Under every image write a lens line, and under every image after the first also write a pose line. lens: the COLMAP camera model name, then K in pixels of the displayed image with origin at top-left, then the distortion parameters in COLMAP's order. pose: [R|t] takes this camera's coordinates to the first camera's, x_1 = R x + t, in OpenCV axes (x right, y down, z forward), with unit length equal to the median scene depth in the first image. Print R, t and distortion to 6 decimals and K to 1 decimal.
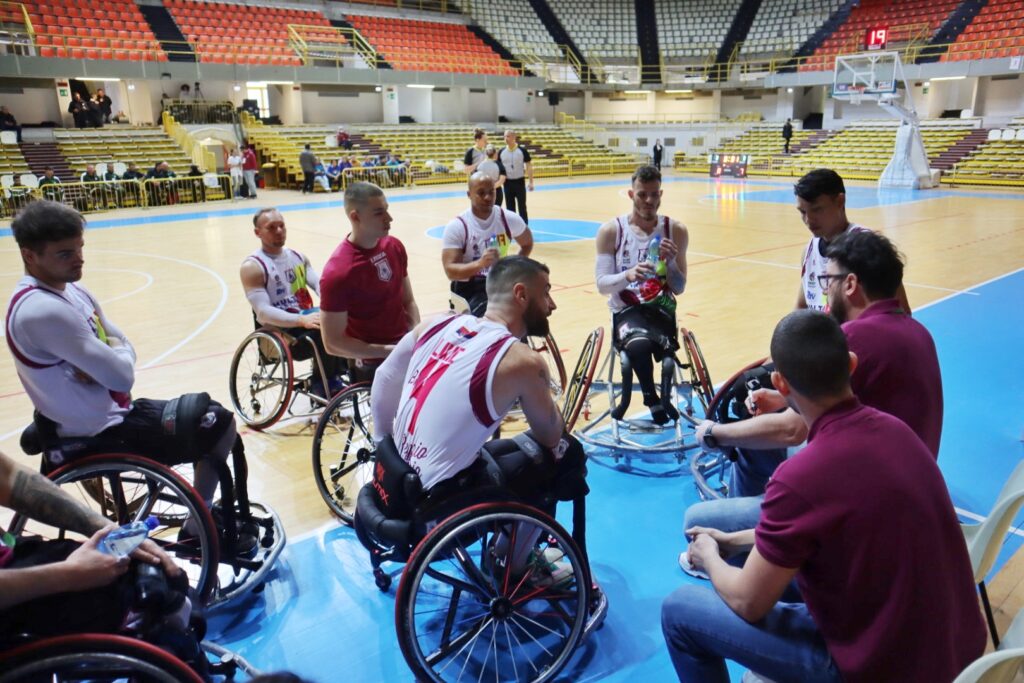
lens RADIAL K [[731.7, 0, 502.9], [0, 731.7, 336.9], [0, 0, 1]] dist [-0.099586, 0.058730]
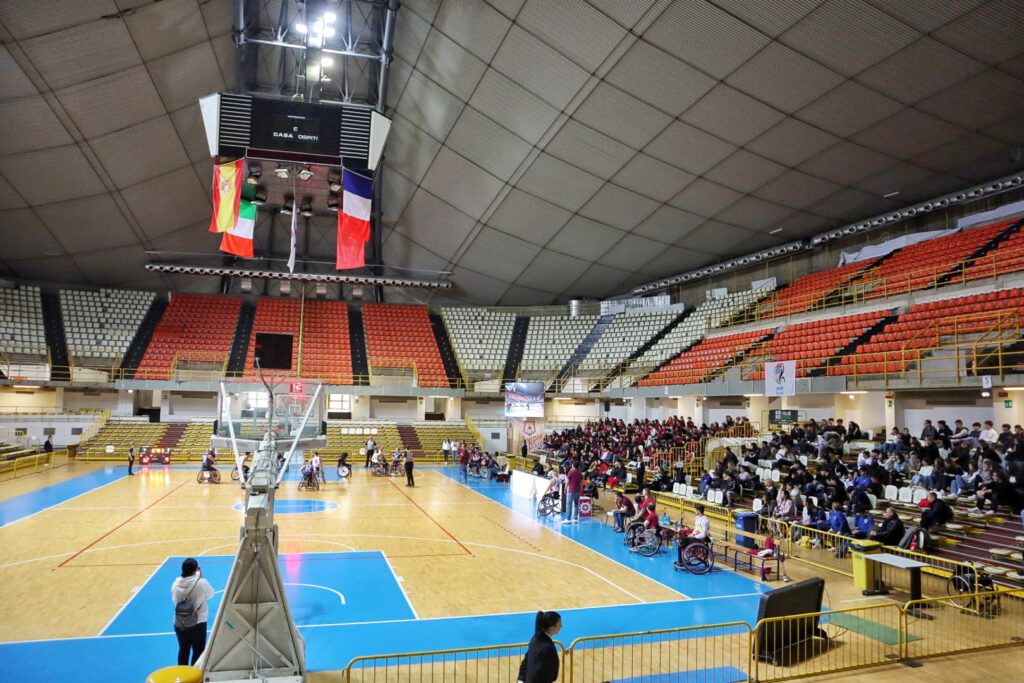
lens RADIAL K [[766.8, 0, 516.8], [0, 766.8, 343.9], [0, 0, 1]] dist [-0.107568, 0.069557]
pose [[0.382268, 0.097740, 0.918868, -0.648903], [0.222283, 0.955465, -0.194107, -0.019011], [-0.896918, 0.278450, 0.343518, -0.105143]]
